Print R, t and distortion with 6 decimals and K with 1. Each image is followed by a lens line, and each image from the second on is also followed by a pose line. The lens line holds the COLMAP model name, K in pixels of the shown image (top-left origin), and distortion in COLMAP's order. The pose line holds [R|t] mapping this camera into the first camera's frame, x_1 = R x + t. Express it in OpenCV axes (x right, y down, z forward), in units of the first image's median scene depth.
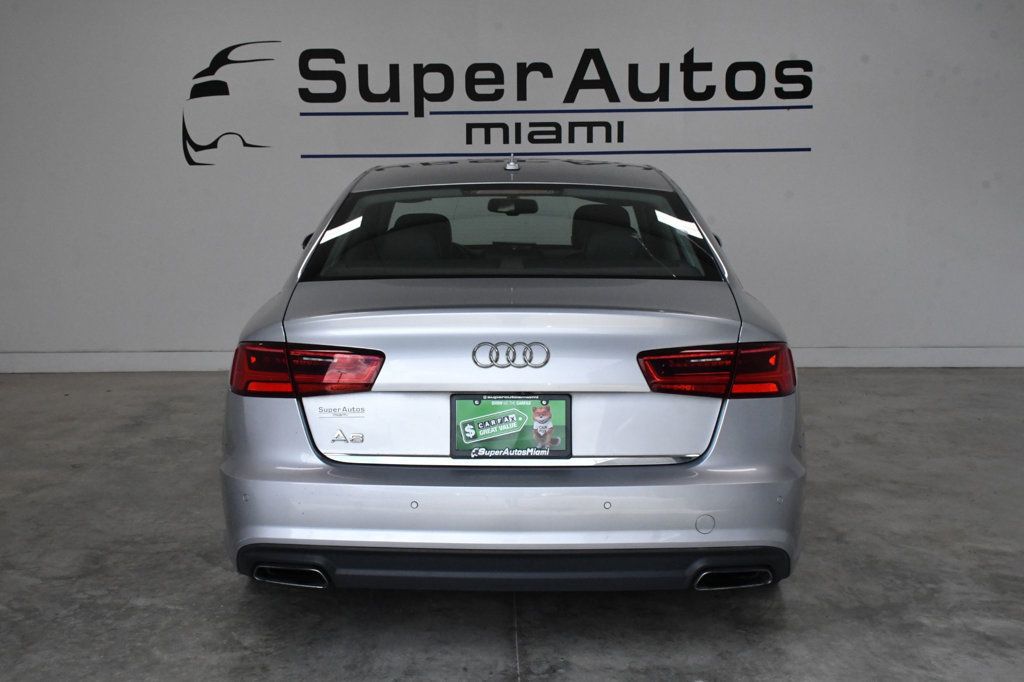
lens RADIAL K [[1240.5, 0, 489.3], [0, 1240.5, 334.9], [0, 0, 1]] dist [0.113525, 0.000000]
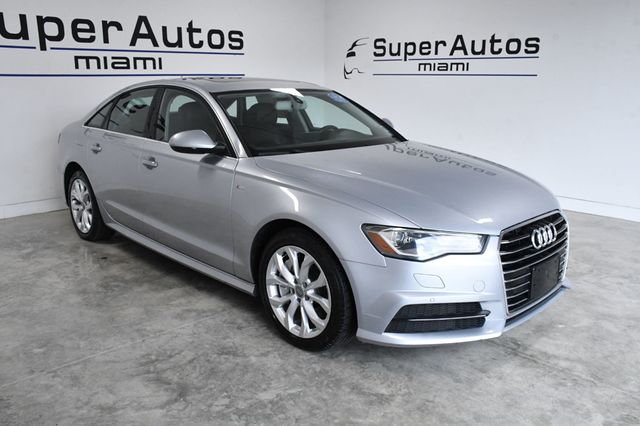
lens RADIAL K [[550.4, 0, 318.4], [0, 550.4, 215.0], [0, 0, 1]] dist [-0.071232, 0.041374]
pose [[0.712315, -0.155978, 0.684309, -0.542922], [0.090491, 0.987265, 0.130839, -0.050476], [-0.696002, -0.031275, 0.717358, 0.471677]]
